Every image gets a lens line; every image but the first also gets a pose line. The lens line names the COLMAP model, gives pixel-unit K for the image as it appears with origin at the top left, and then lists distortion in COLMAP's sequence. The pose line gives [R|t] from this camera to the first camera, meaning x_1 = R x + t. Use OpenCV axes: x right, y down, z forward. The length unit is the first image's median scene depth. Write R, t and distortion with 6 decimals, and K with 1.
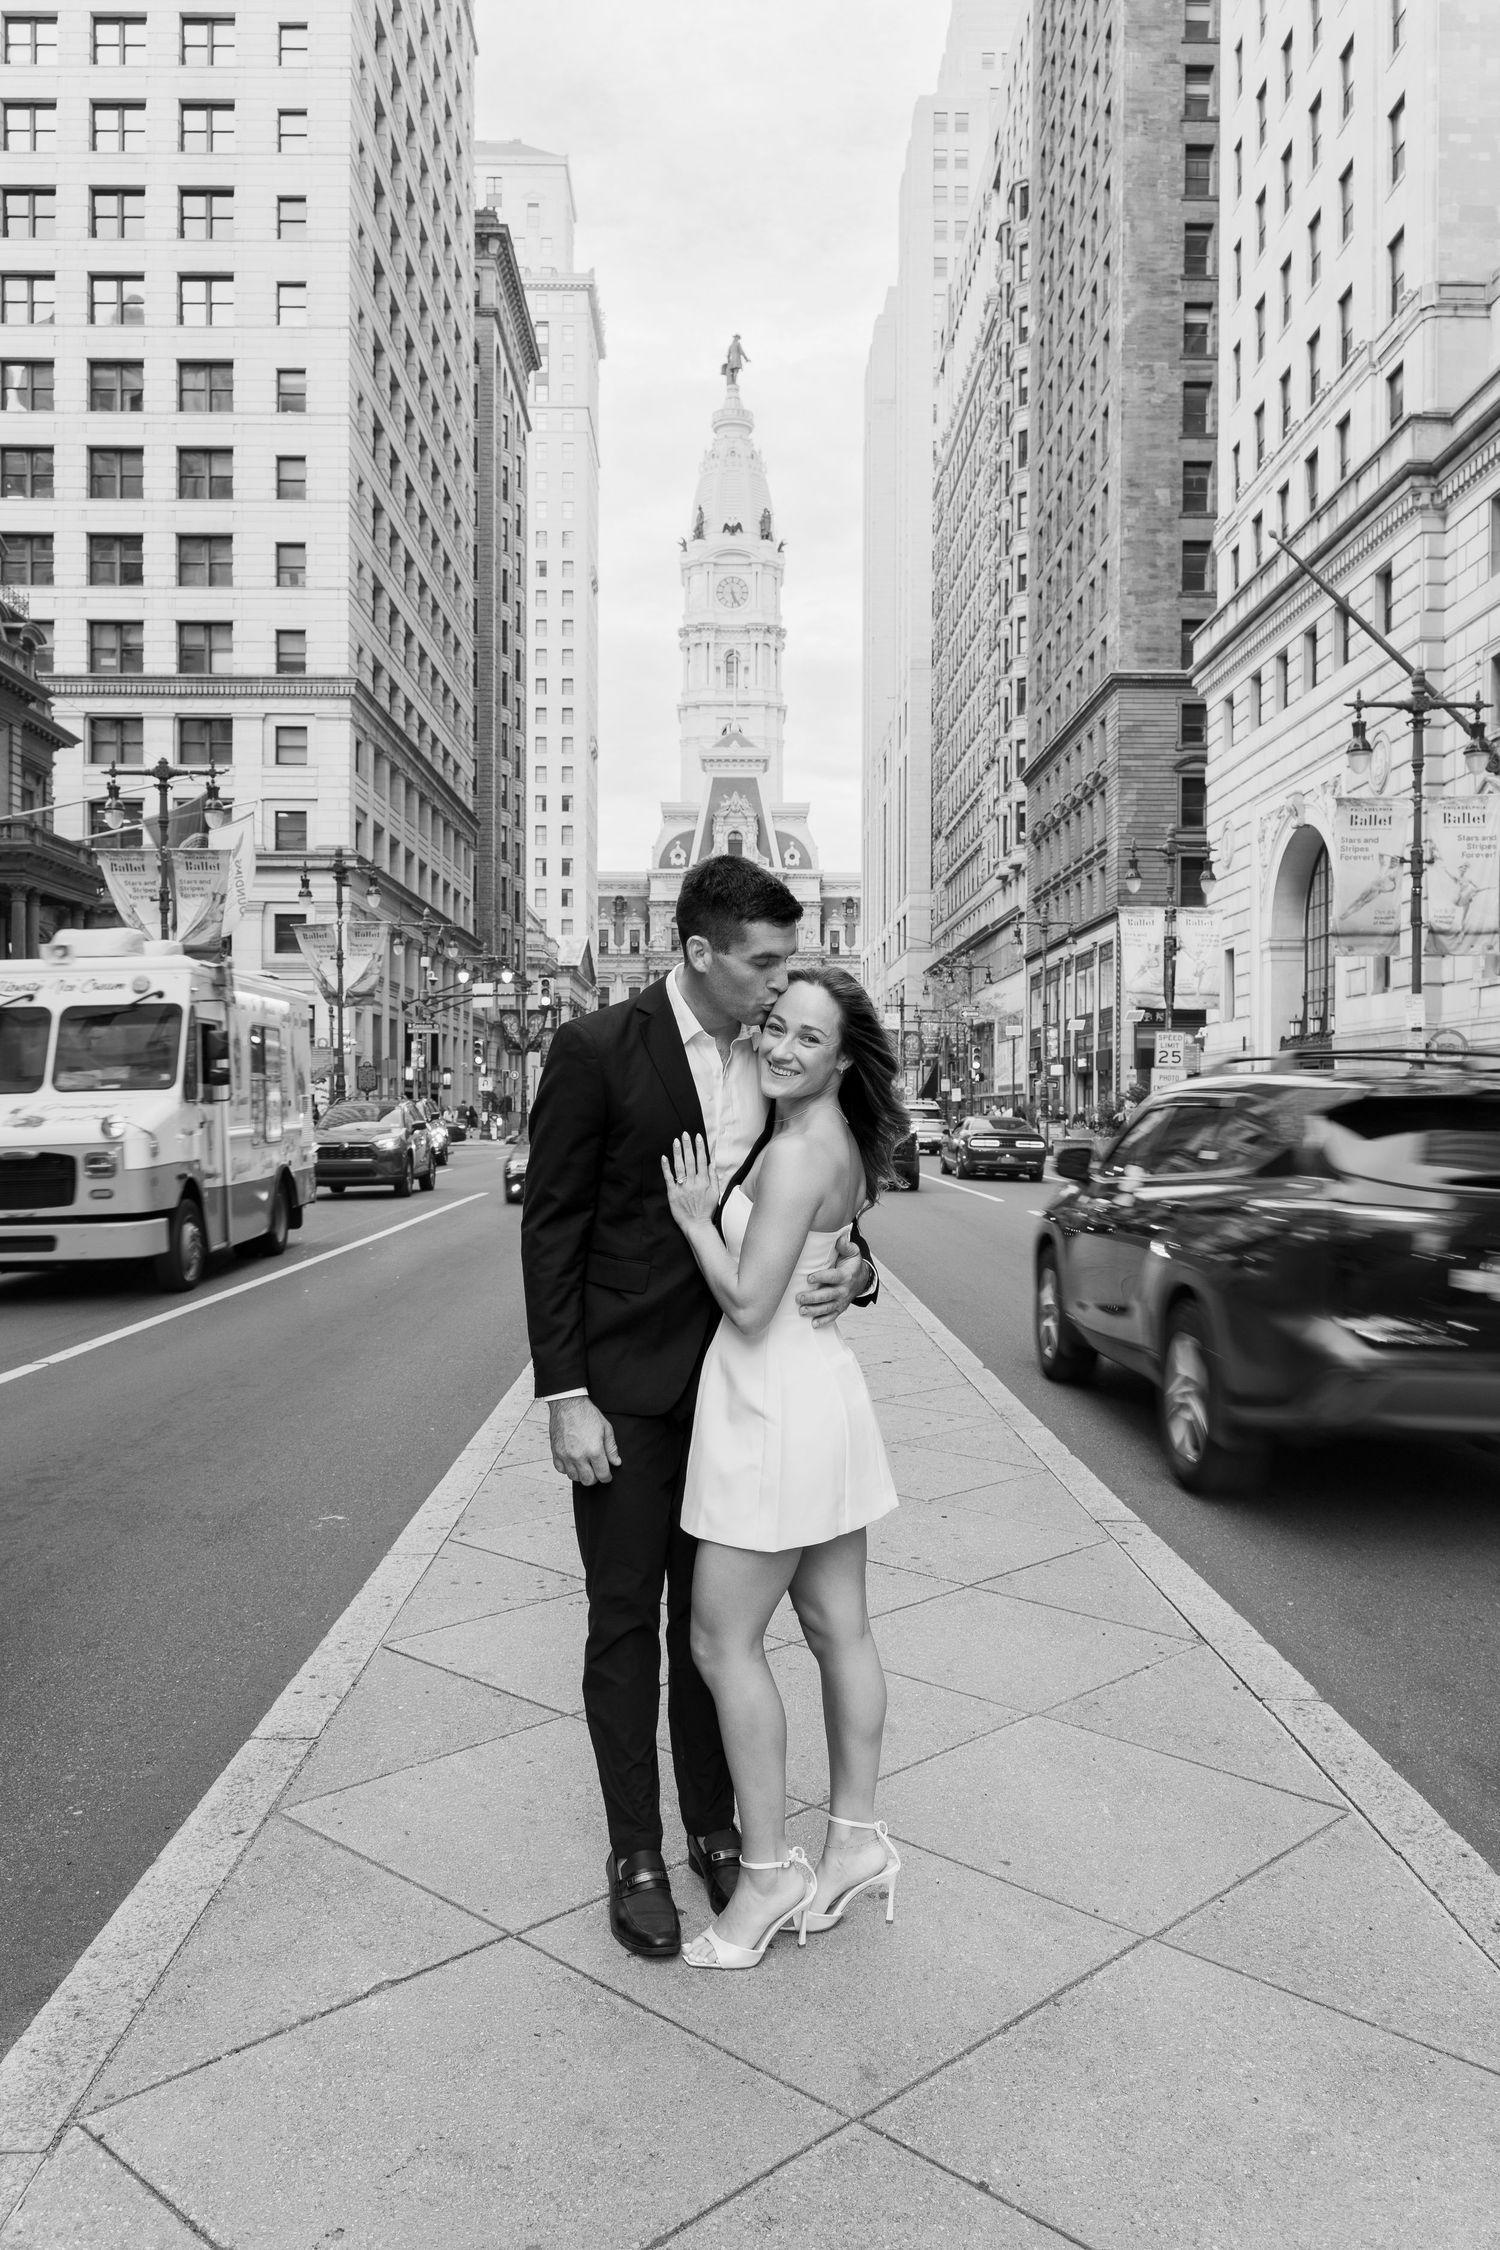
lens RADIAL K [[1702.9, 0, 750.7], [0, 1702.9, 1123.6], [0, 0, 1]] dist [0.003728, 0.000440]
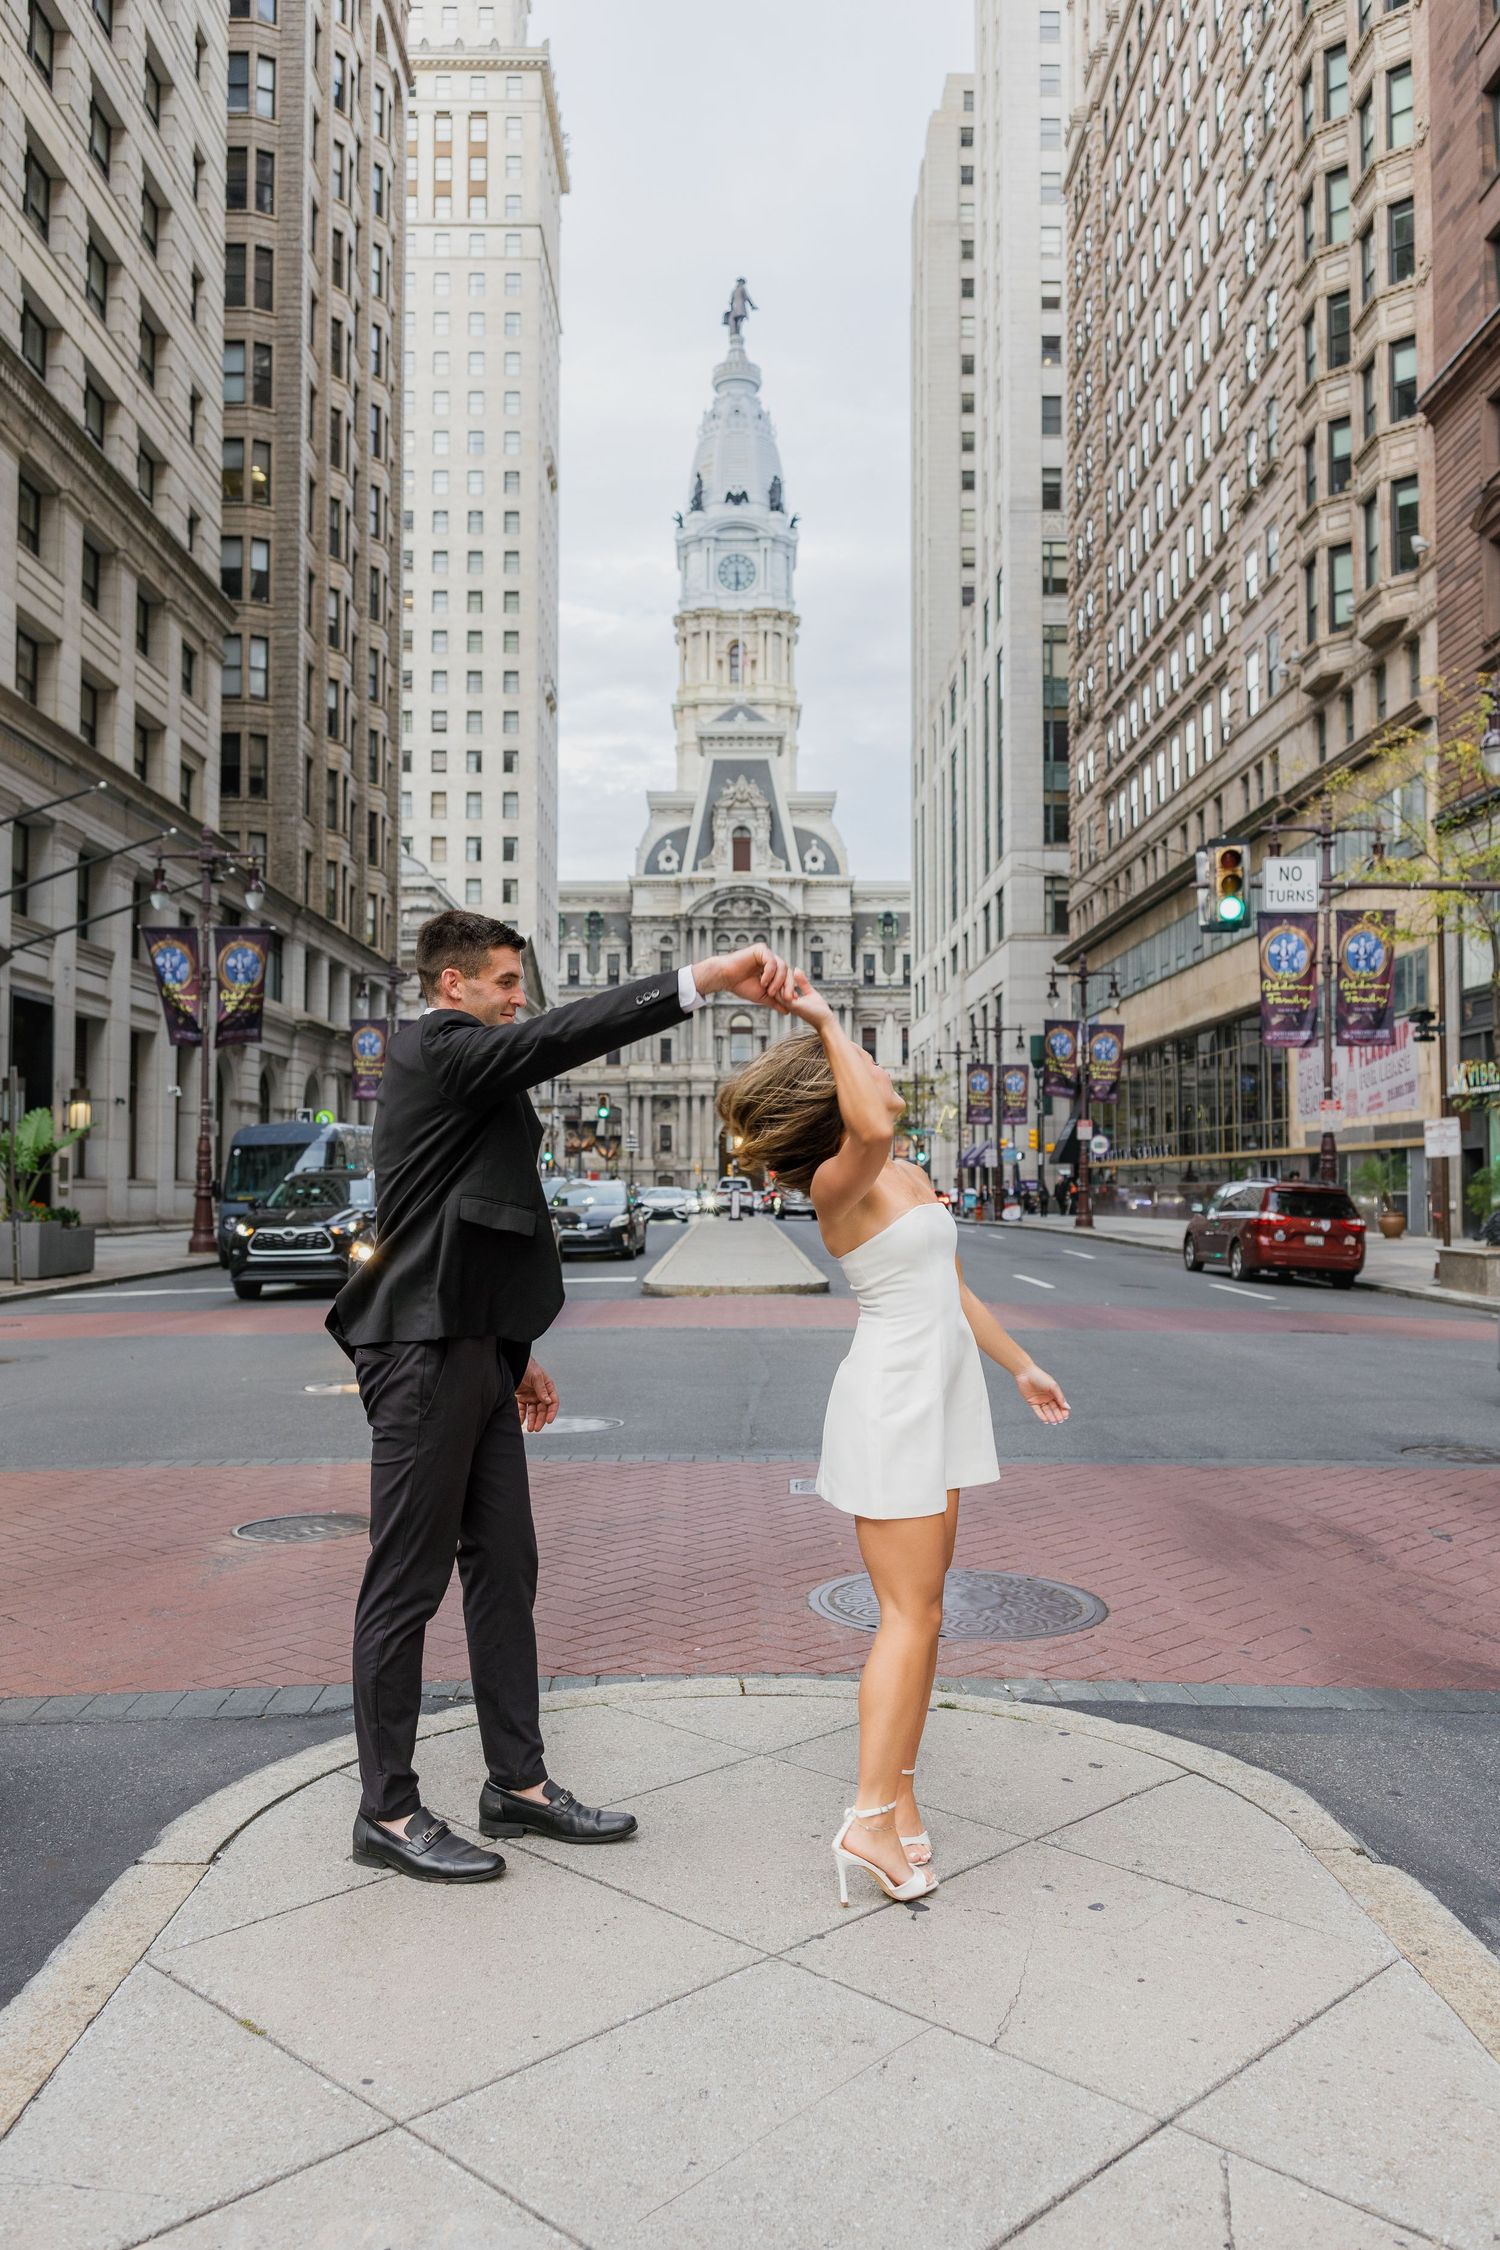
lens RADIAL K [[1702.9, 0, 752.5], [0, 1702.9, 1125.4], [0, 0, 1]] dist [0.003728, 0.000440]
pose [[0.999994, -0.002918, -0.001663, -0.003124], [0.002846, 0.999122, -0.041807, -0.002166], [0.001783, 0.041802, 0.999124, 0.222052]]
